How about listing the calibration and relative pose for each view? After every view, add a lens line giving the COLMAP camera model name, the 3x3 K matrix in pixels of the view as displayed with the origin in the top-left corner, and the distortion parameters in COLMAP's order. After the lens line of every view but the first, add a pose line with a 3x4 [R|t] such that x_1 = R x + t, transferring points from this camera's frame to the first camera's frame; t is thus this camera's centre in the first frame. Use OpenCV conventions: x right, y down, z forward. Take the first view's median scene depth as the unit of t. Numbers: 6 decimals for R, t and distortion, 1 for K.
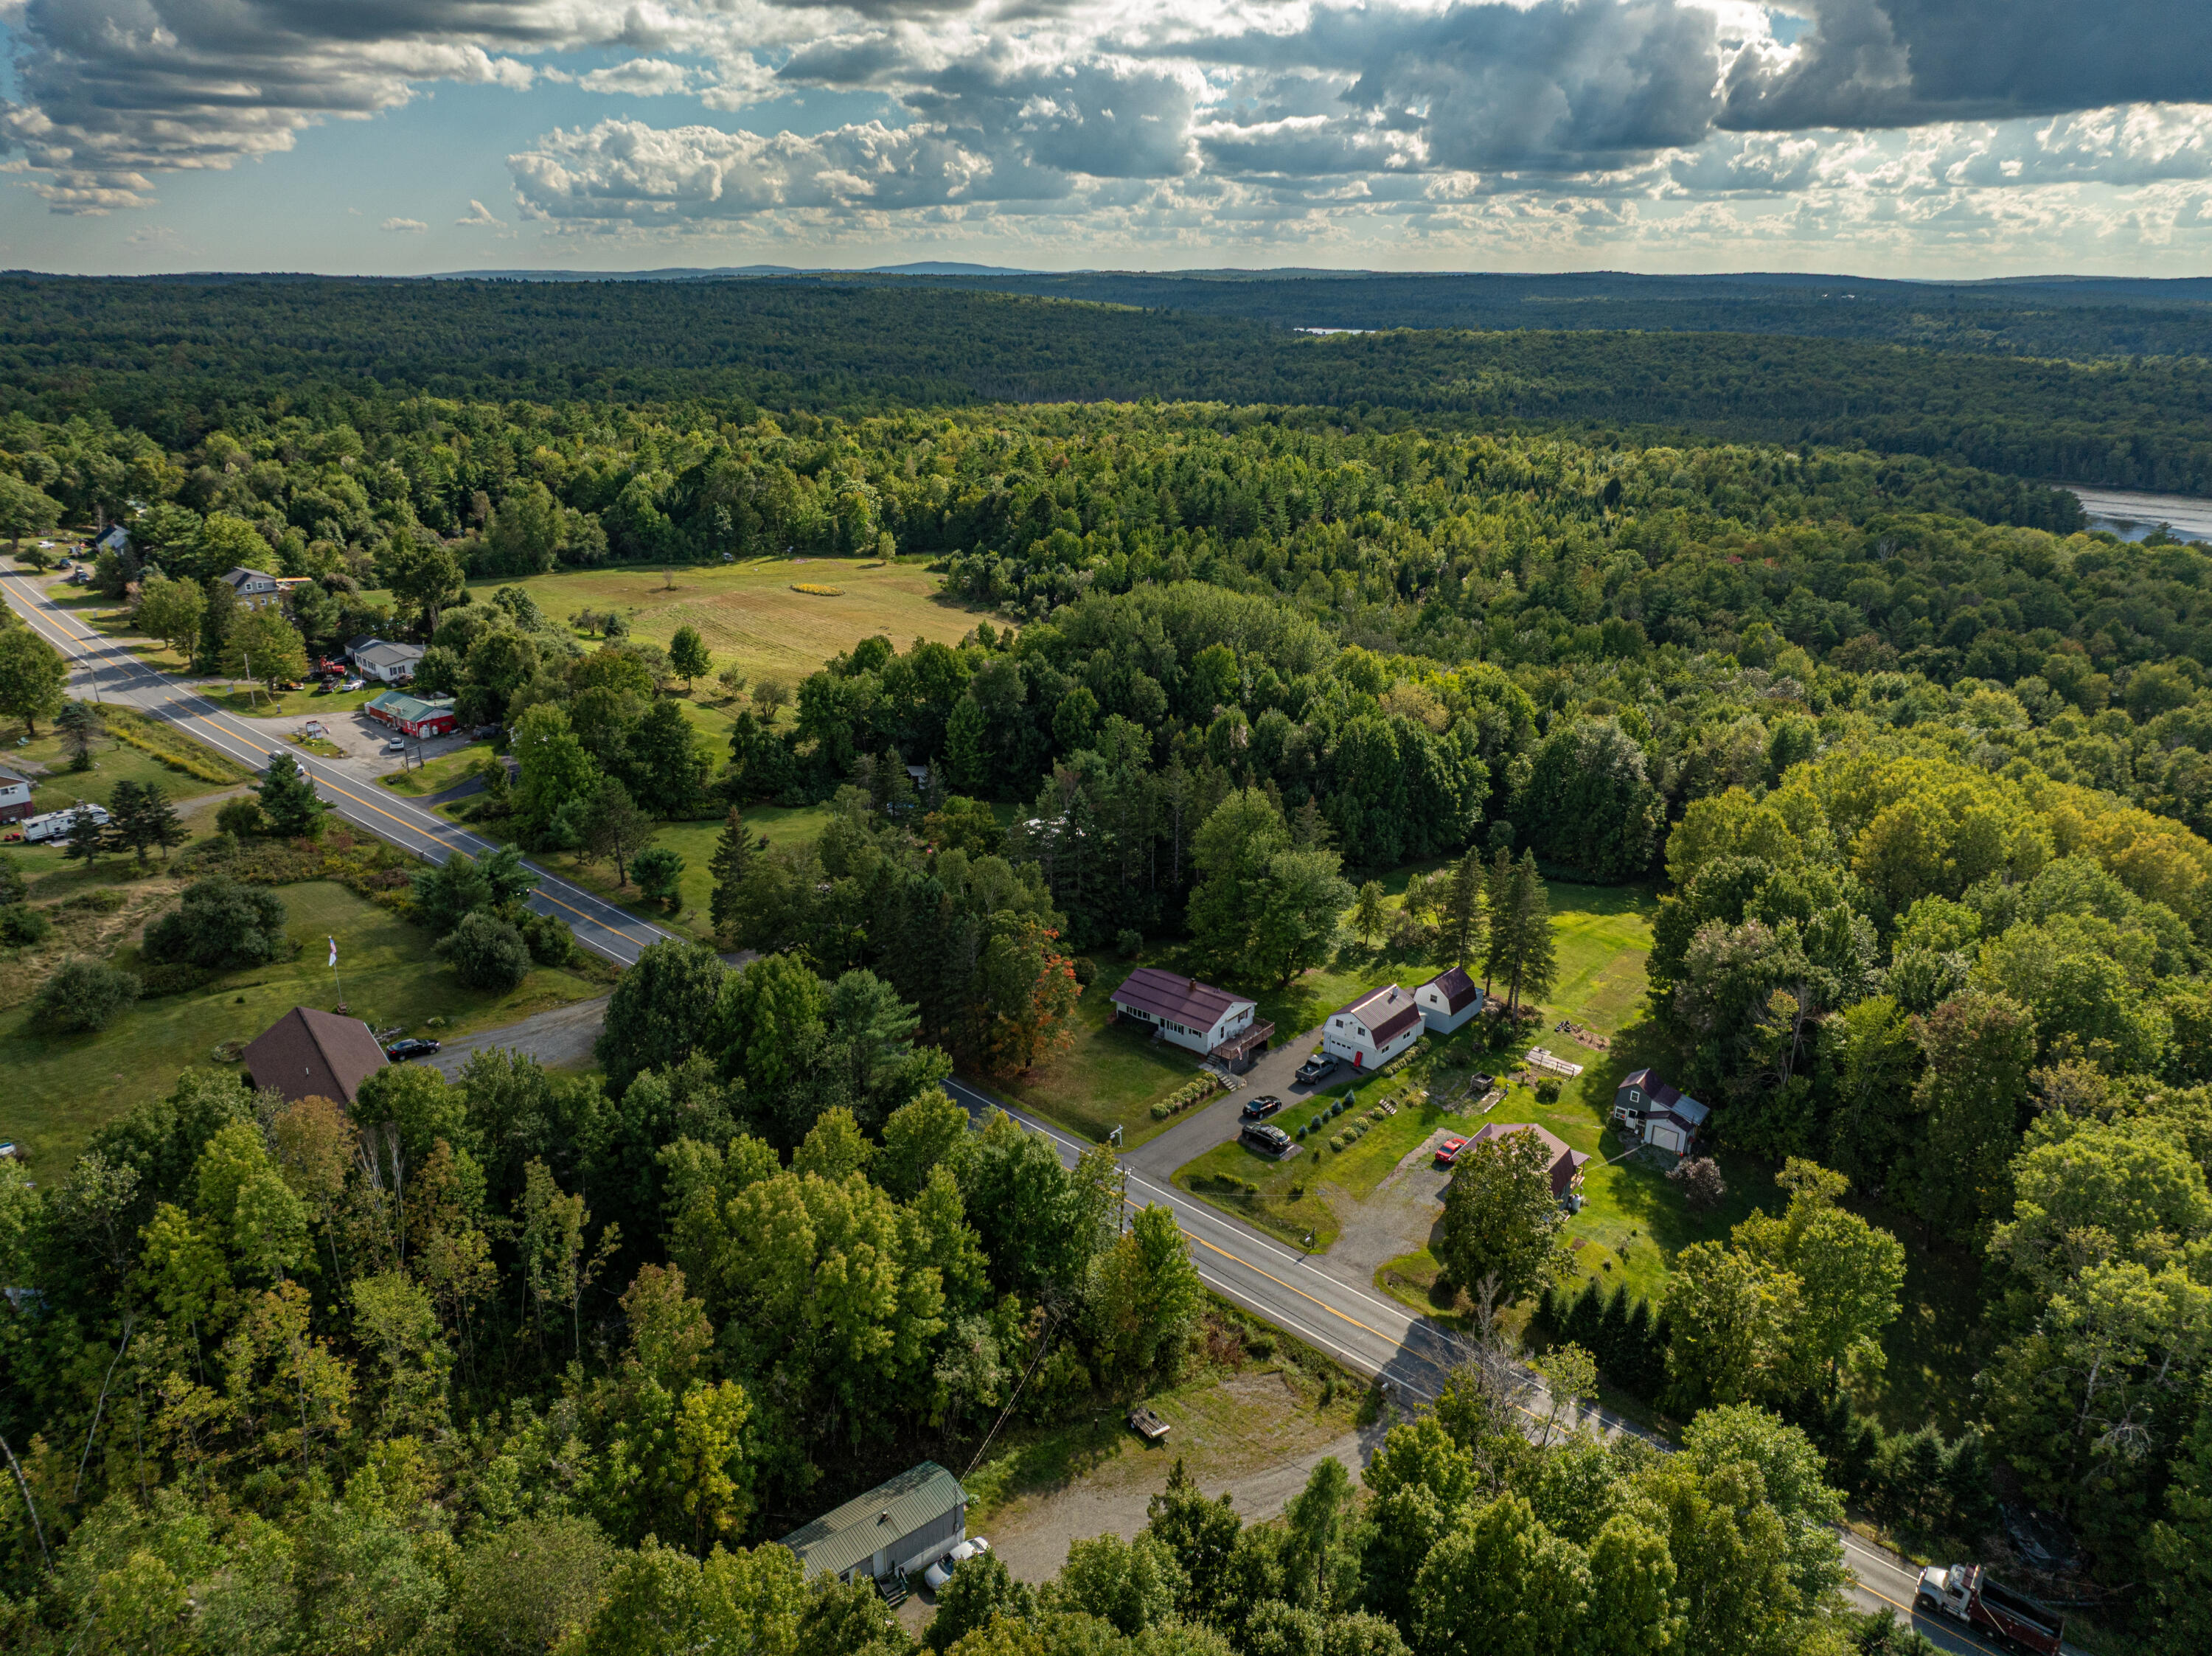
lens RADIAL K [[1541.7, 0, 1104.9], [0, 1541.7, 816.7], [0, 0, 1]] dist [-0.048337, 0.016426]
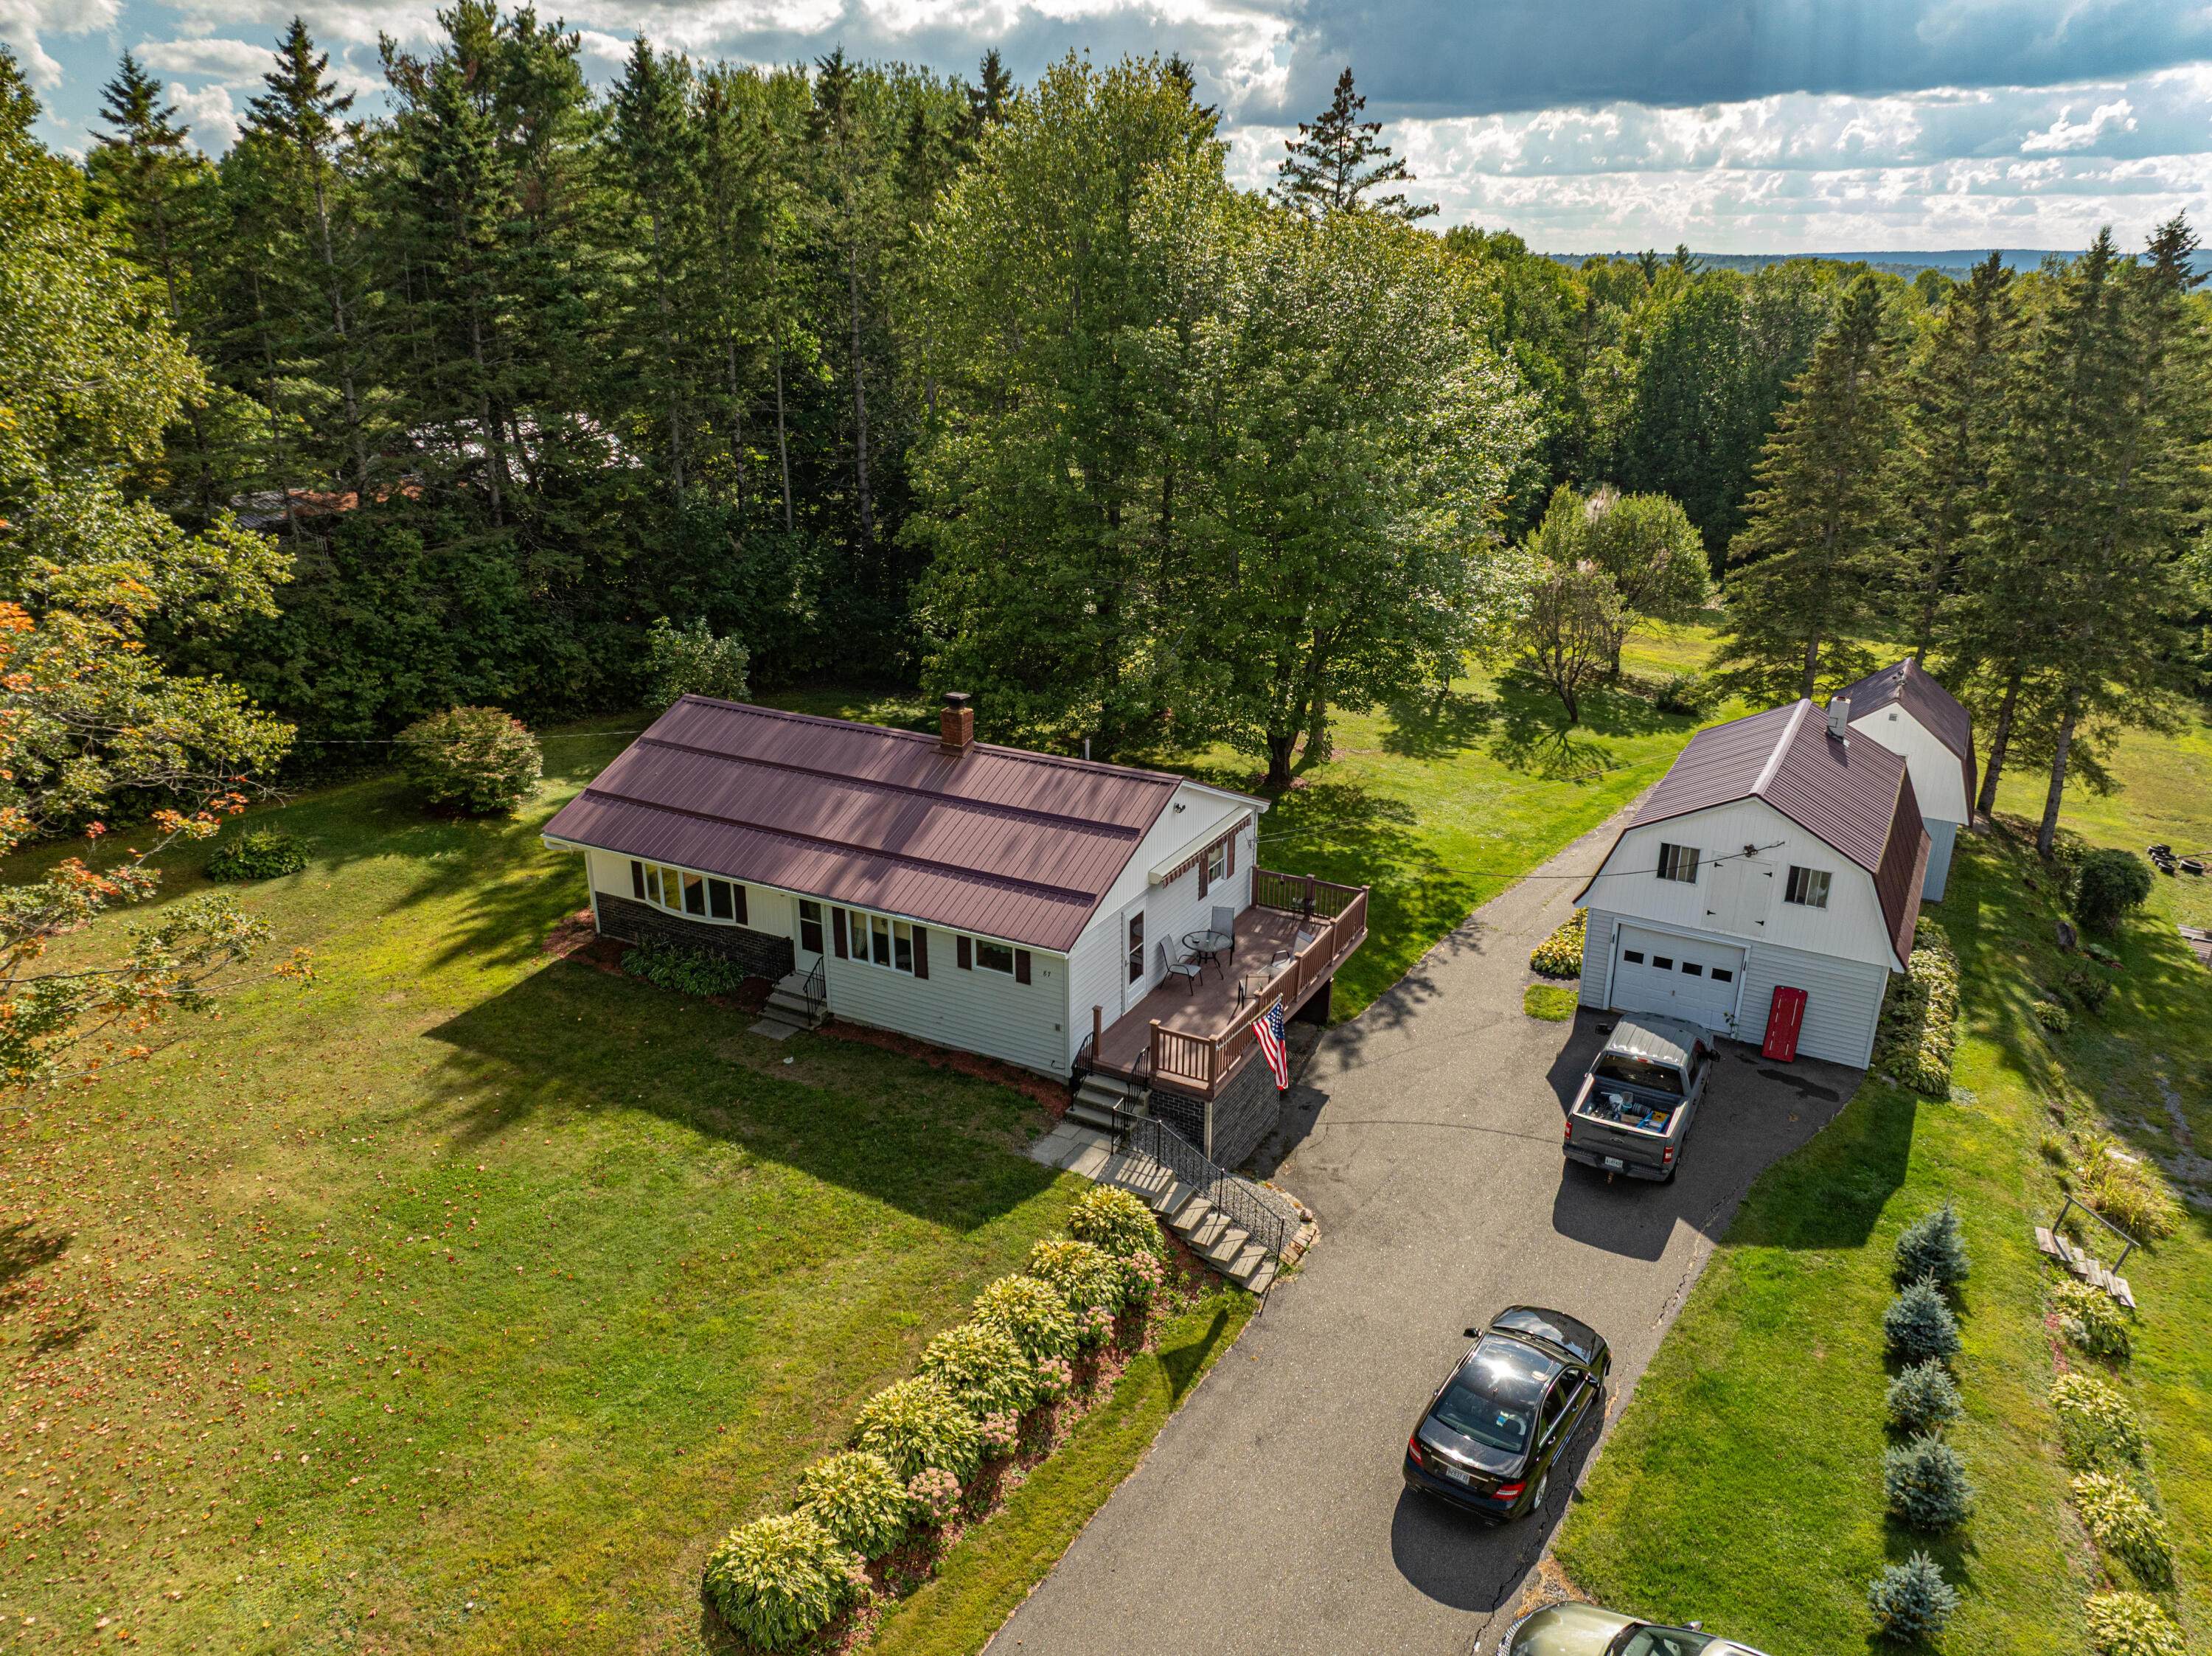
lens RADIAL K [[1541.7, 0, 1117.9], [0, 1541.7, 821.1], [0, 0, 1]] dist [-0.048337, 0.016426]
pose [[0.979831, -0.067426, 0.188109, 0.039498], [0.066256, 0.997724, 0.012507, 0.119593], [-0.188524, 0.000209, 0.982069, 0.799759]]
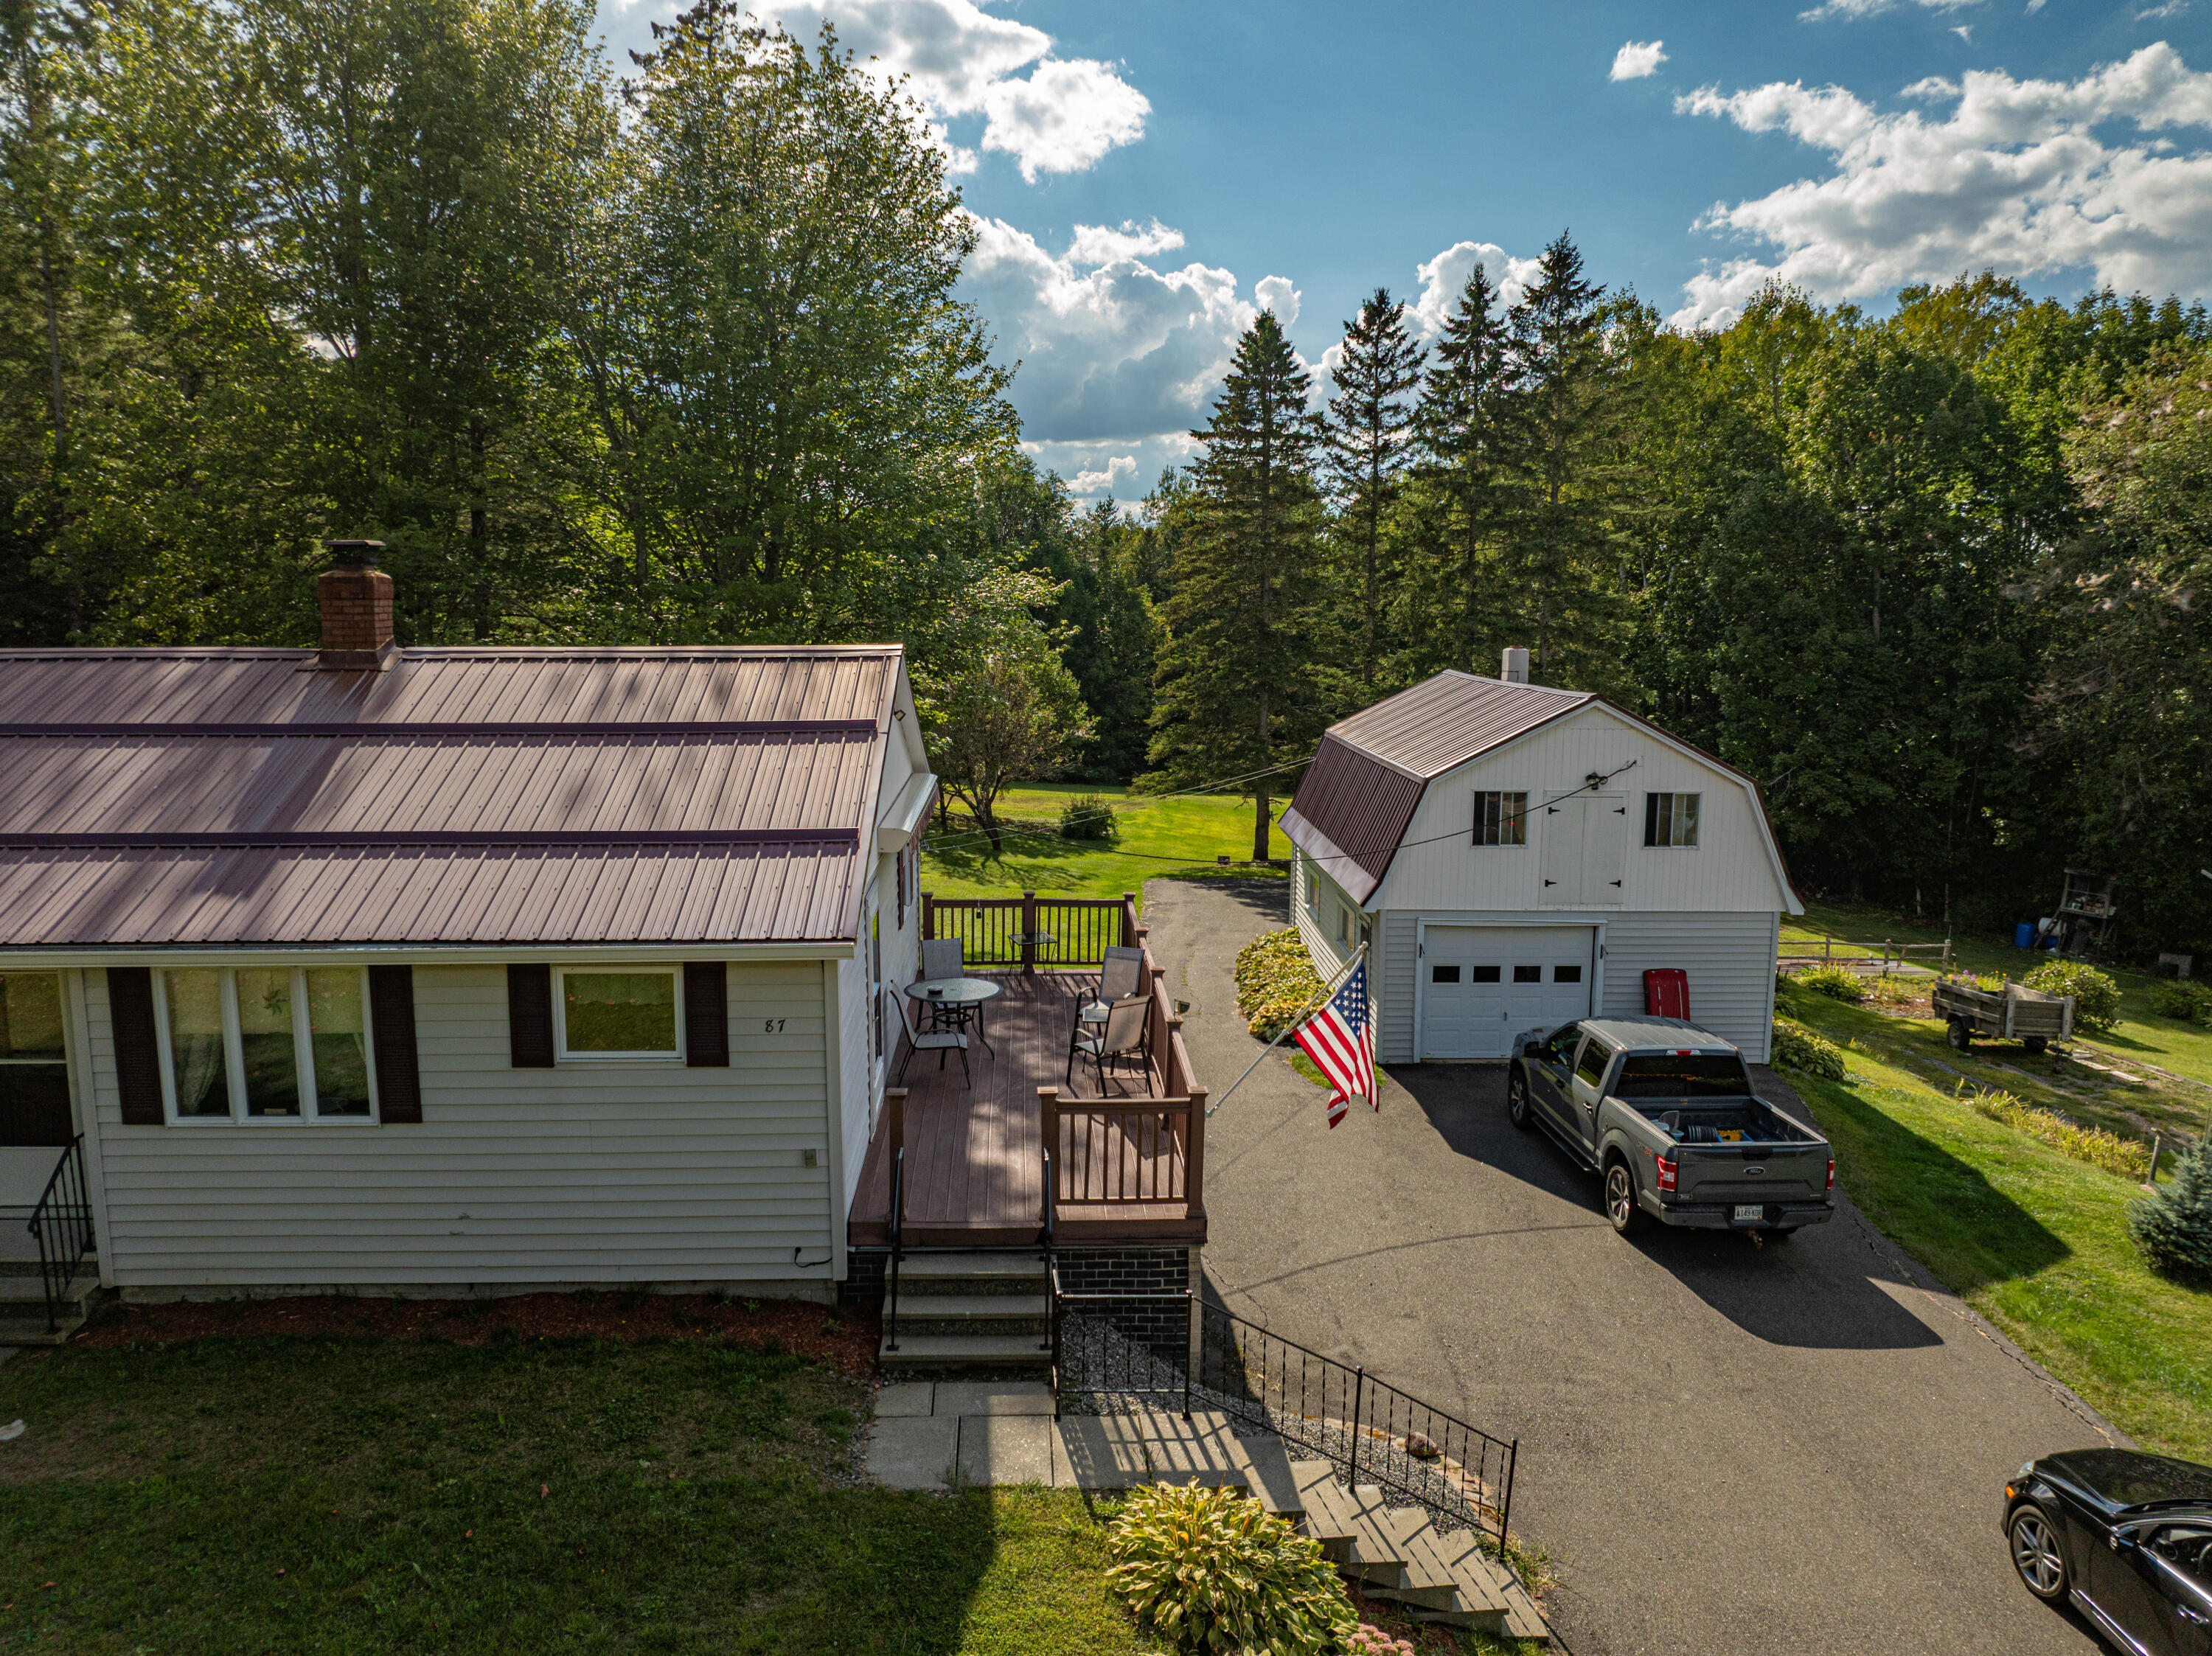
lens RADIAL K [[1541.7, 0, 1095.3], [0, 1541.7, 829.7], [0, 0, 1]] dist [-0.048337, 0.016426]
pose [[0.738685, -0.103385, 0.666075, 0.028320], [0.226691, 0.968711, -0.101045, 0.139627], [-0.634788, 0.225633, 0.739009, 0.905345]]
